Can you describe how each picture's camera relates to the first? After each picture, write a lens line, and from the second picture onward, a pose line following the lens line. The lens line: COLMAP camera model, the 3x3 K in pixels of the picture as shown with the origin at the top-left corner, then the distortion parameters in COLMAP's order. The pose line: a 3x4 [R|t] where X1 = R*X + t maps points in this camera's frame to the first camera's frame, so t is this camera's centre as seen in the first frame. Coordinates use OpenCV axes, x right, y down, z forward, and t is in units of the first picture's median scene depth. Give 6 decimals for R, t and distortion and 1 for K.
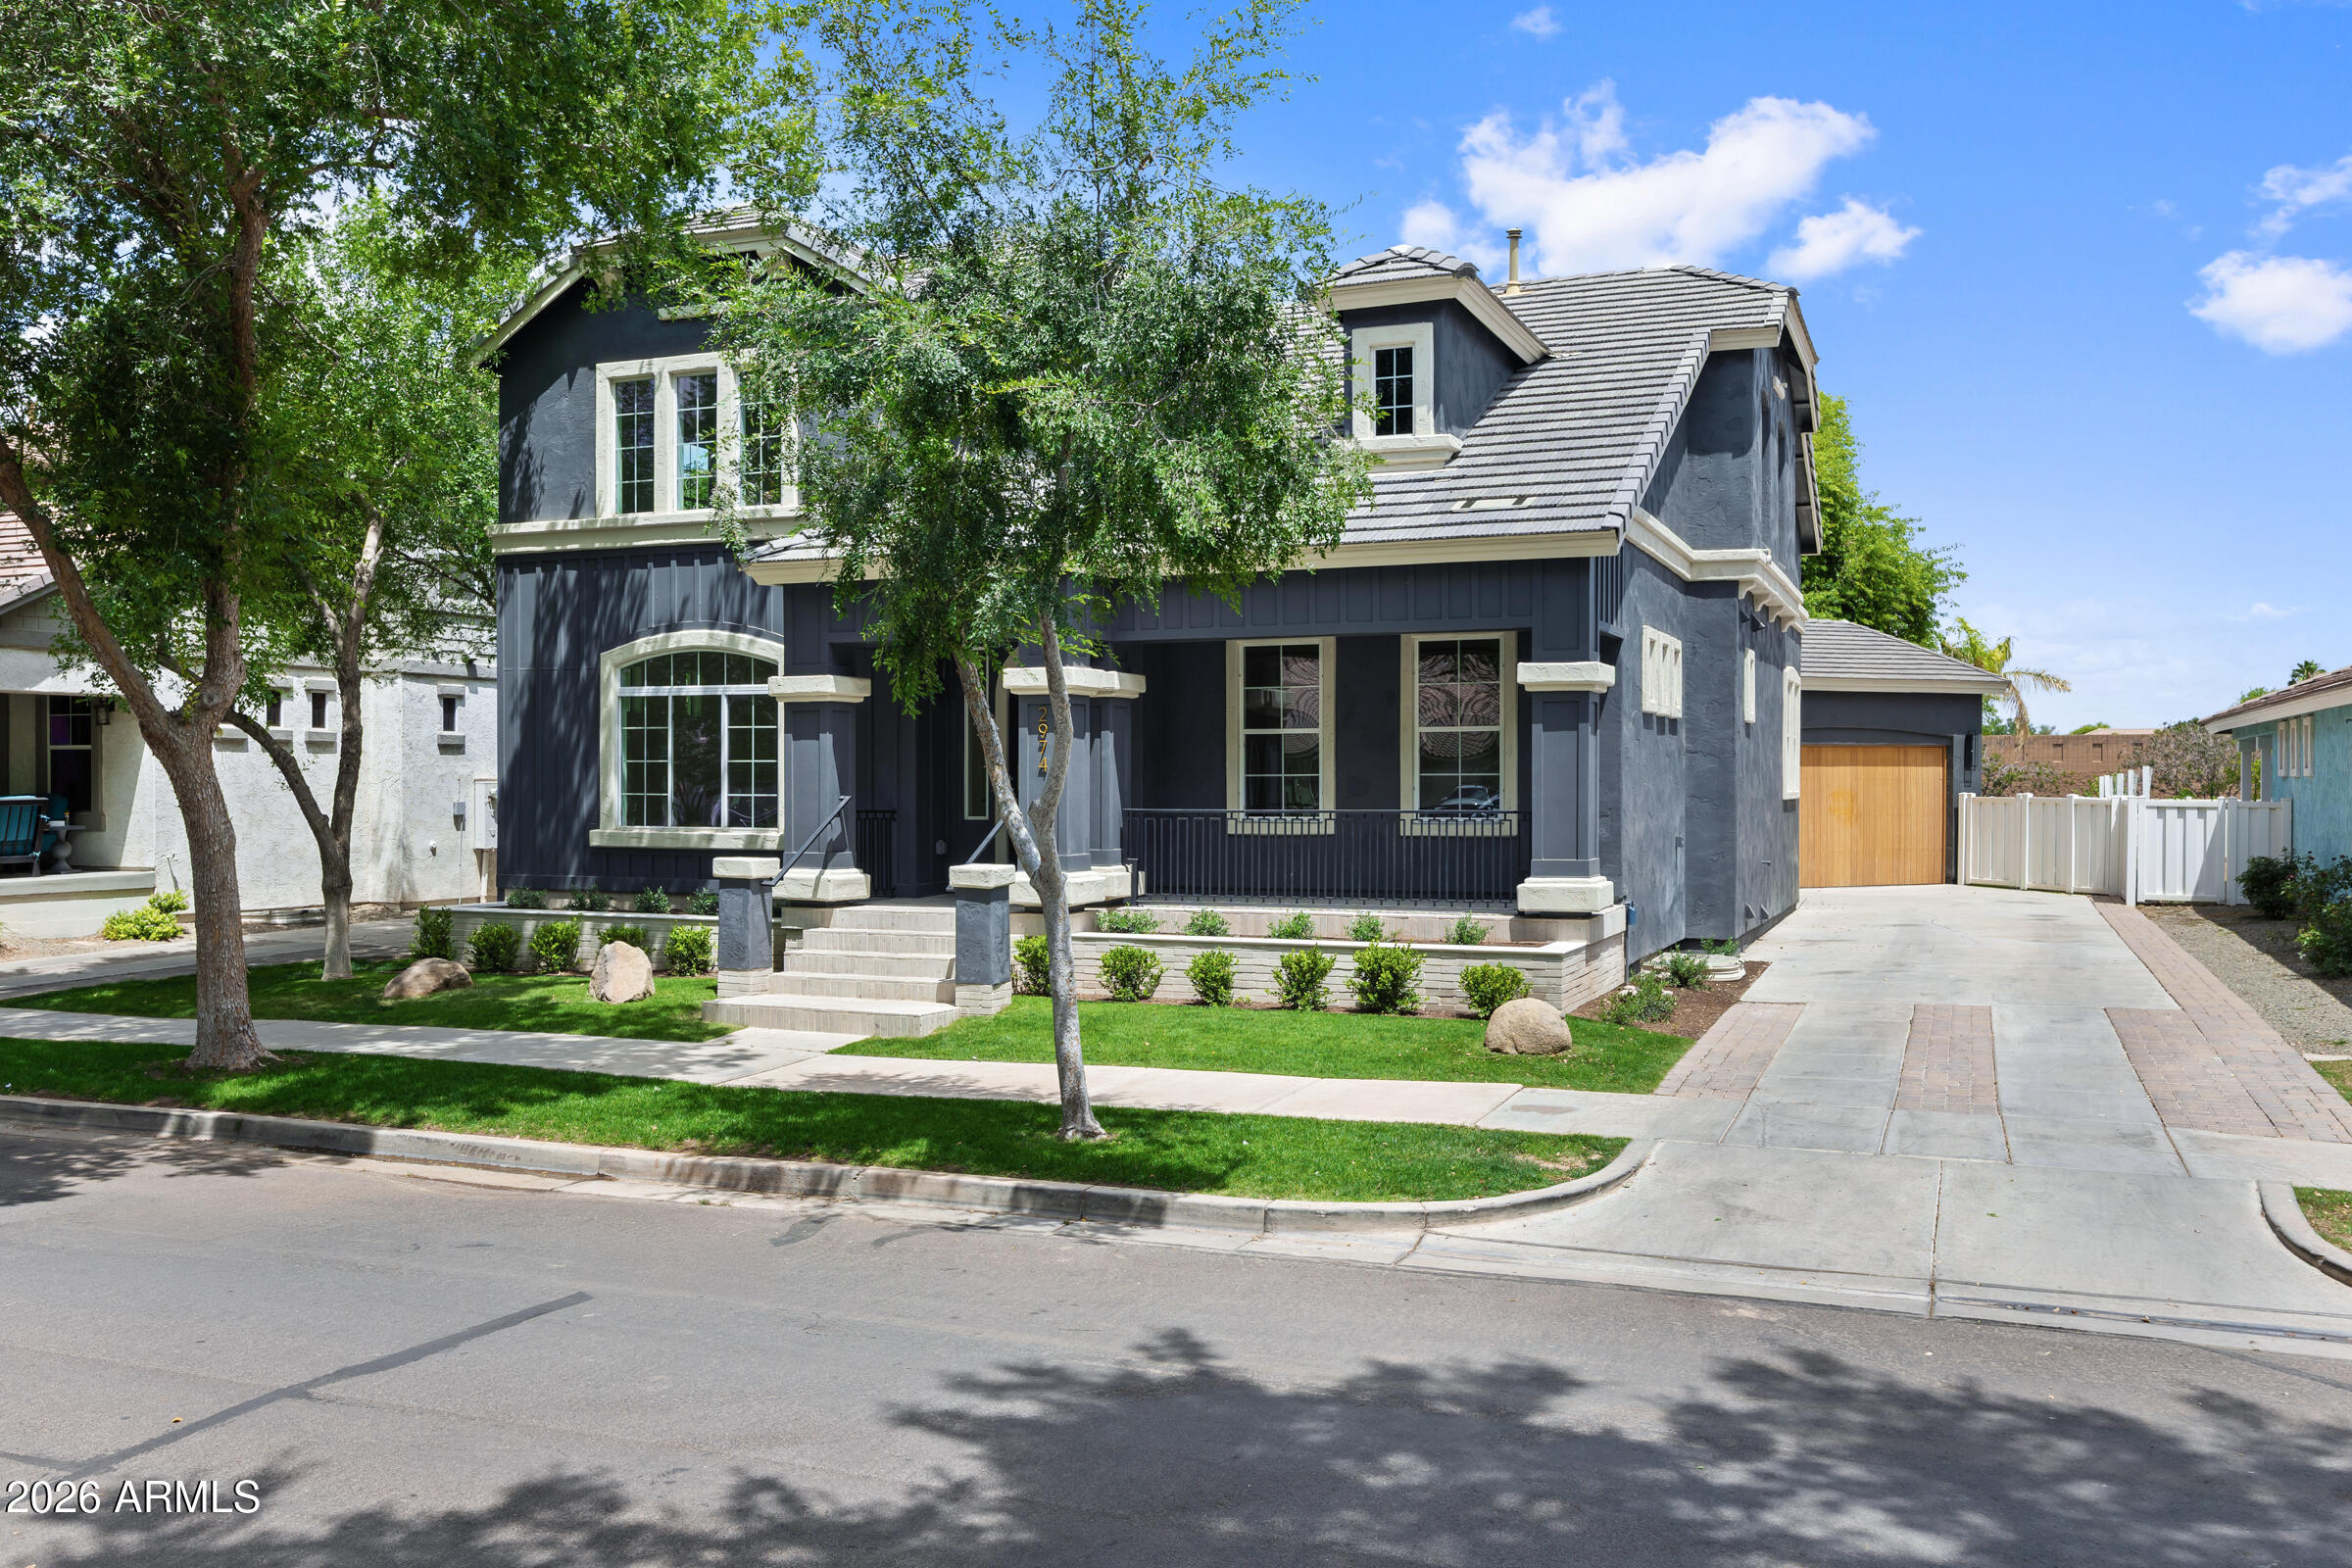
lens RADIAL K [[1913.2, 0, 1176.7], [0, 1913.2, 802.8], [0, 0, 1]] dist [0.009134, 0.000927]
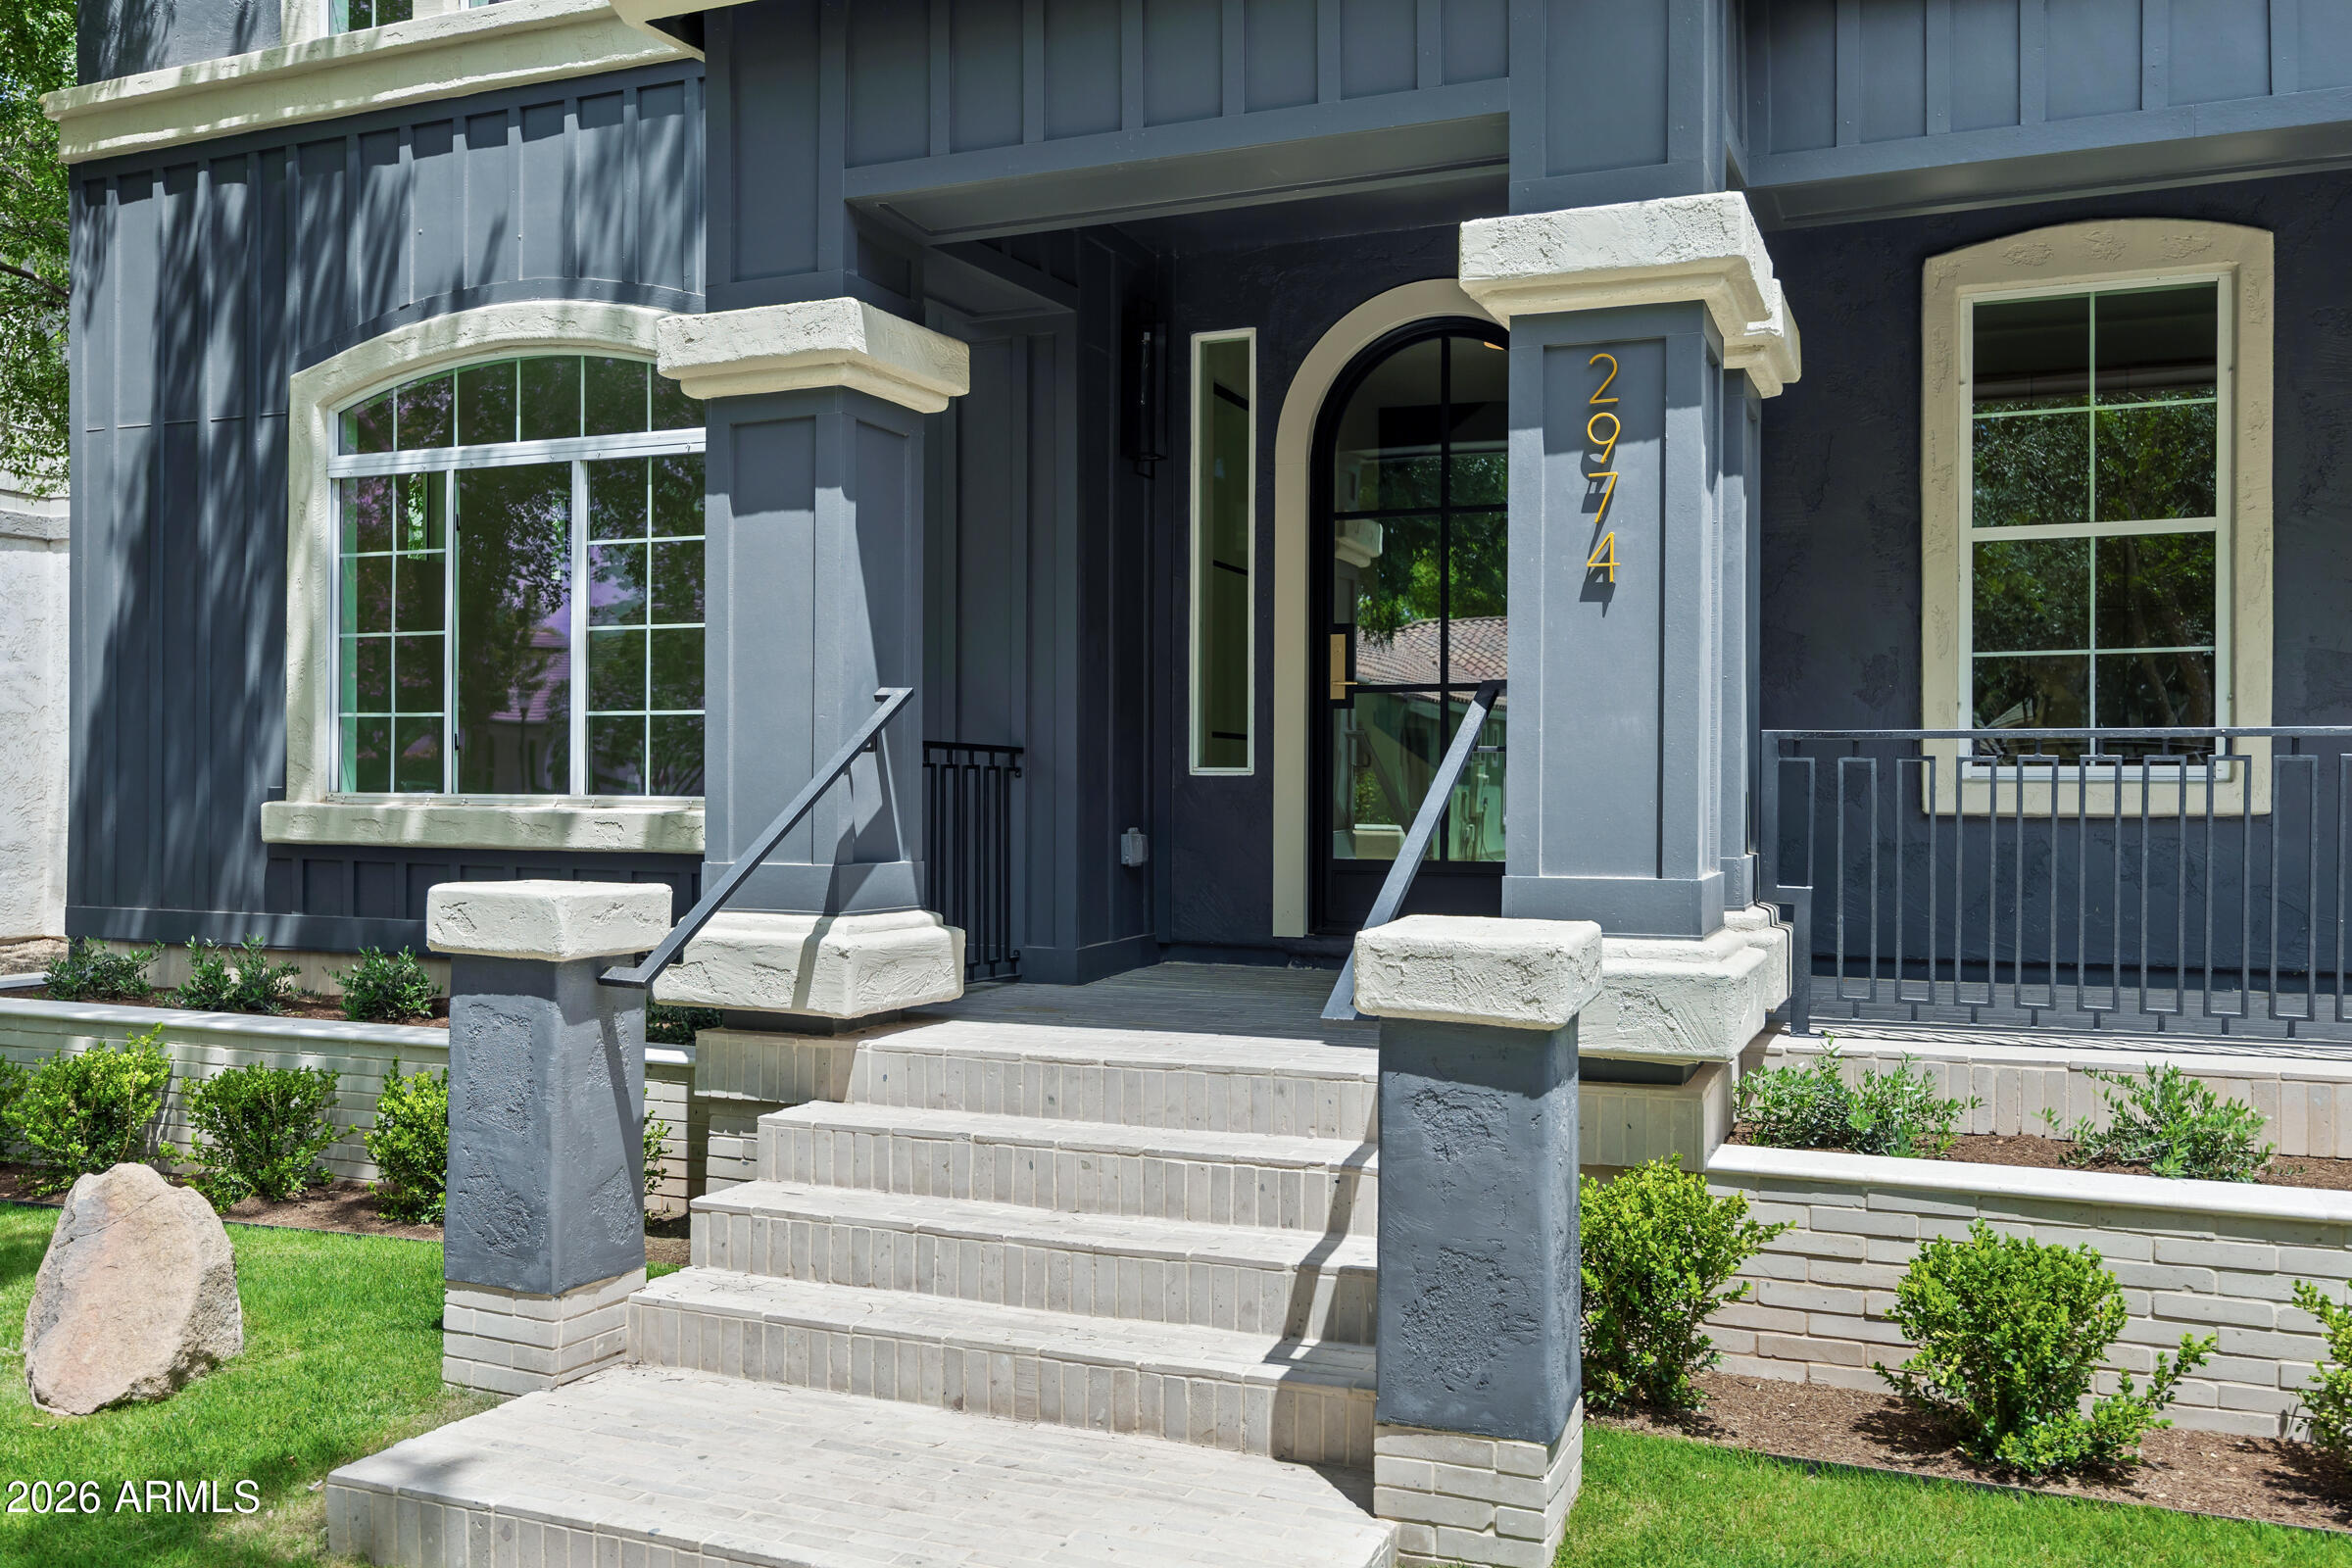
lens RADIAL K [[1930.6, 0, 1181.1], [0, 1930.6, 765.5], [0, 0, 1]] dist [0.000716, -0.002922]
pose [[0.999993, 0.002728, -0.002735, -0.118026], [-0.002778, 0.999830, -0.018243, 0.014737], [0.002684, 0.018251, 0.999830, 0.642436]]
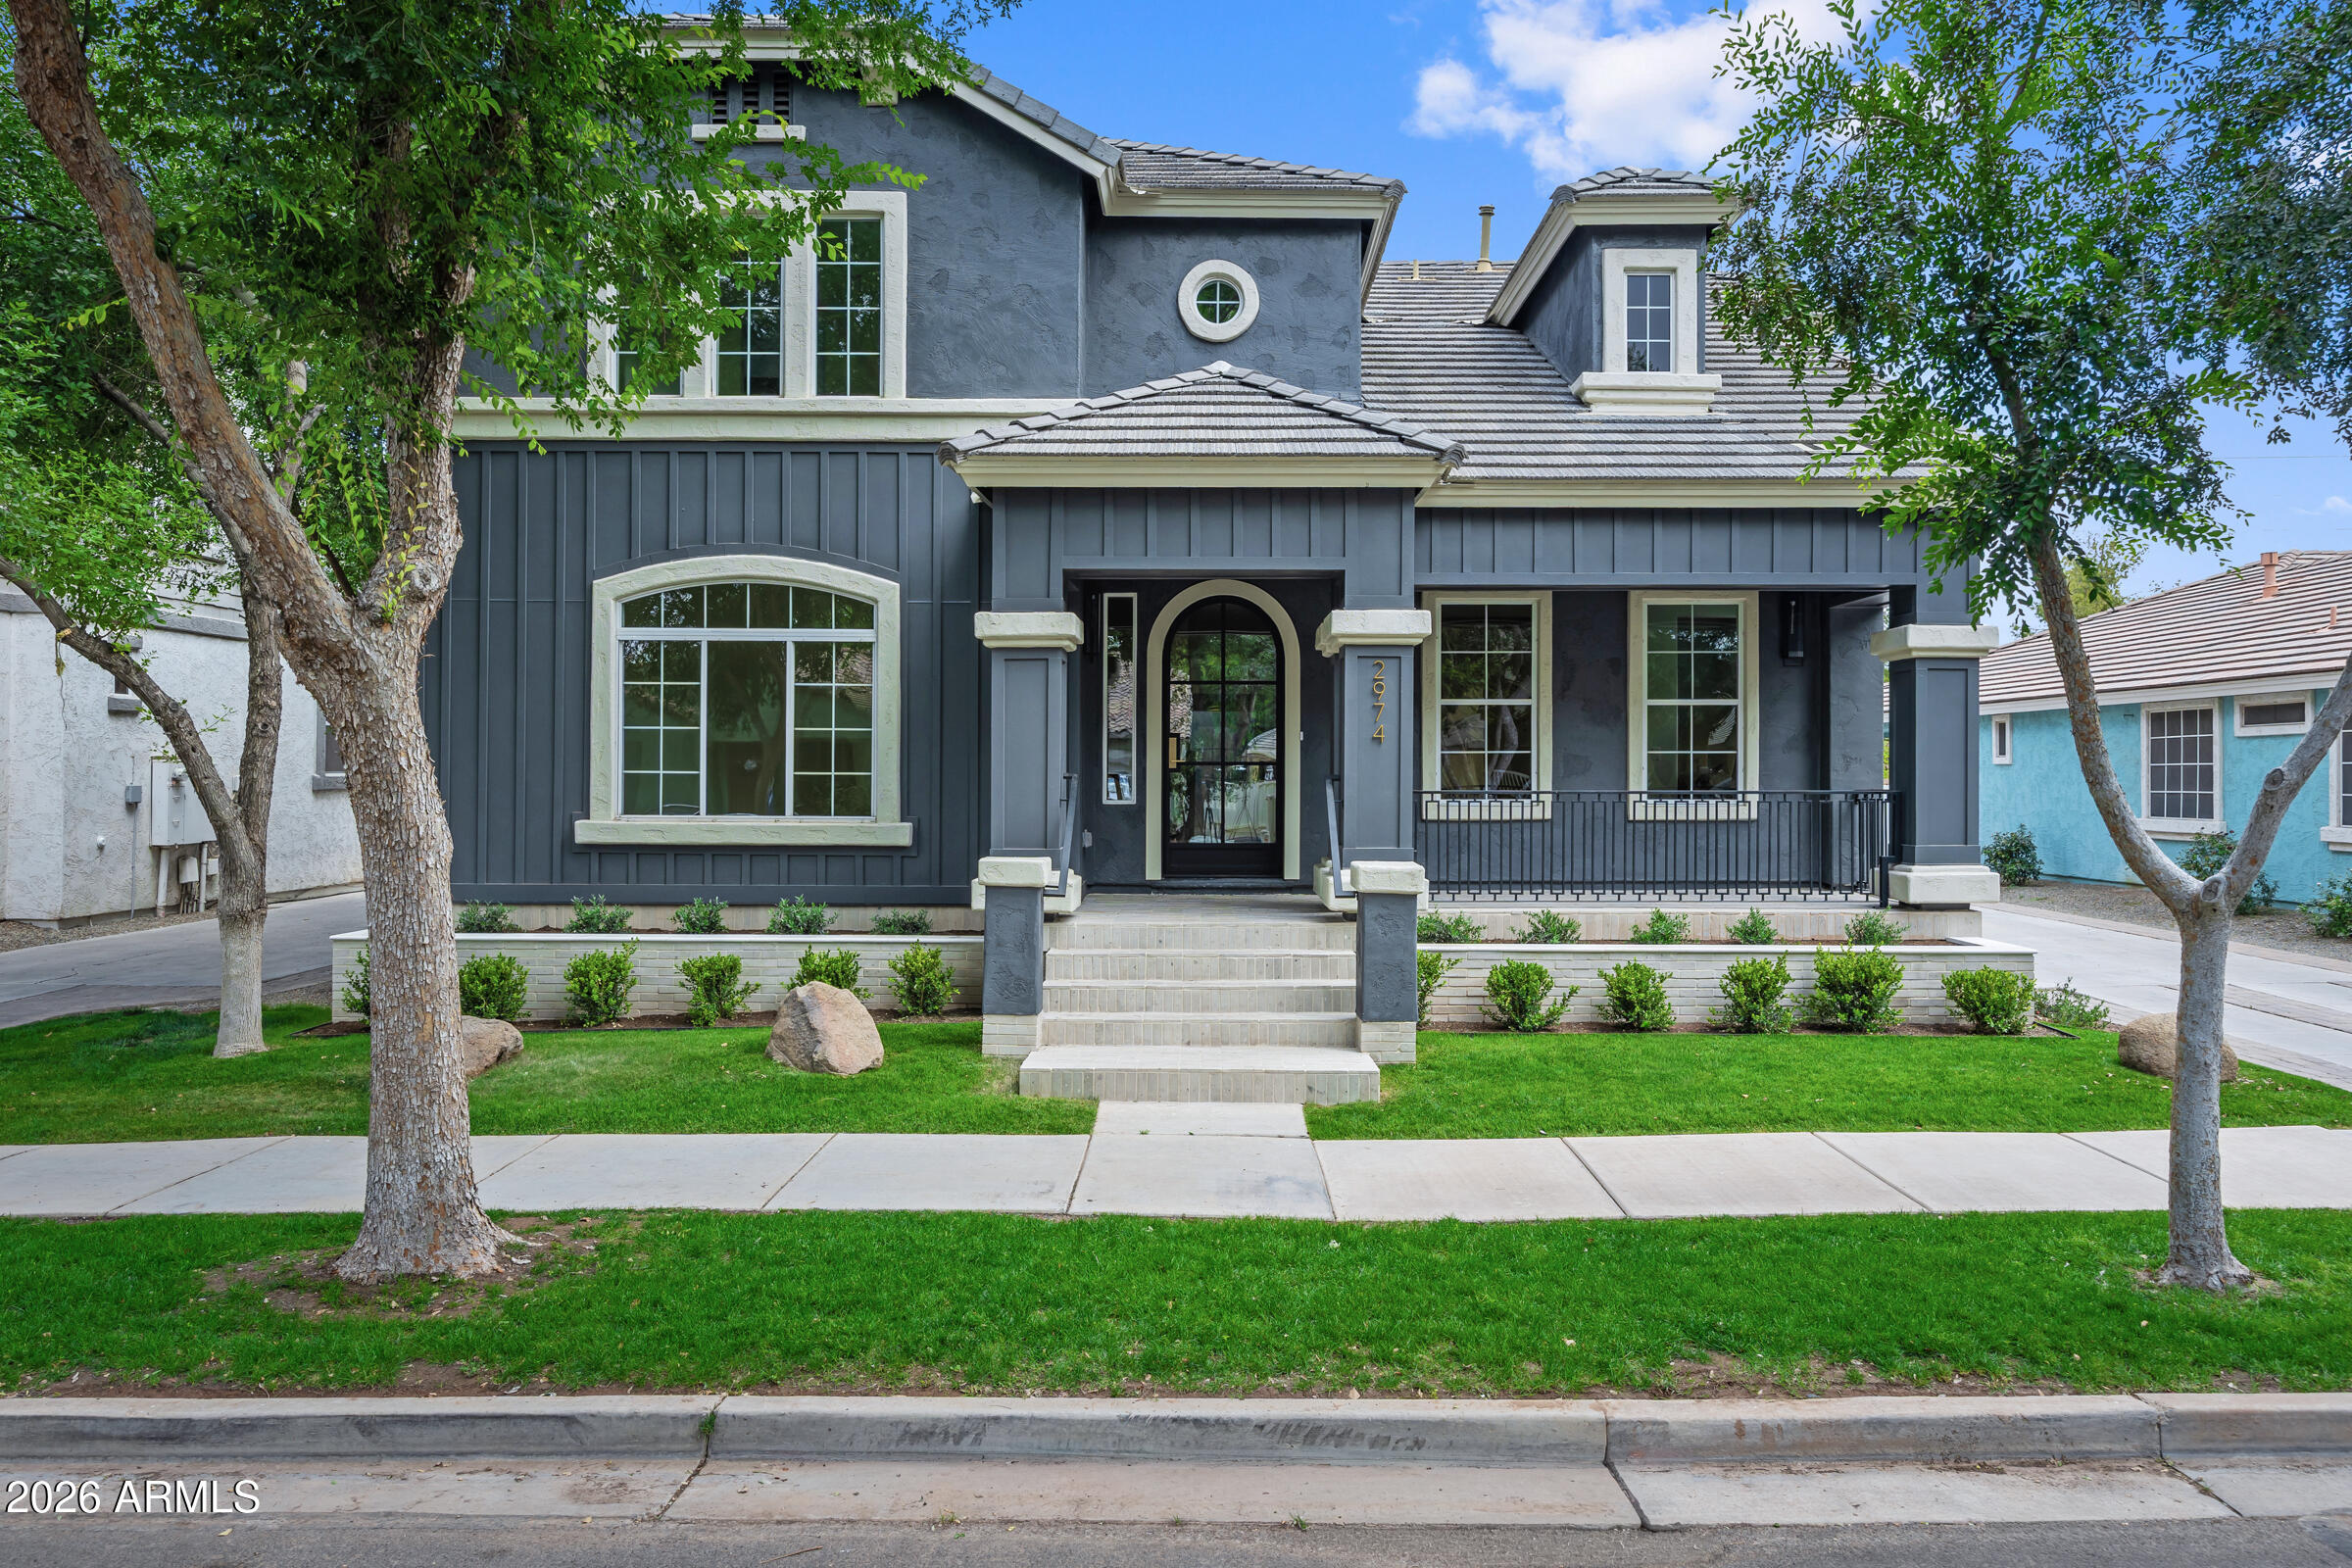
lens RADIAL K [[1601.1, 0, 1203.0], [0, 1601.1, 777.6], [0, 0, 1]] dist [0.019365, -0.000812]
pose [[0.924732, 0.001222, 0.380616, -0.350662], [0.001128, 0.999982, -0.005953, 0.001807], [-0.380617, 0.005934, 0.924714, 0.372451]]
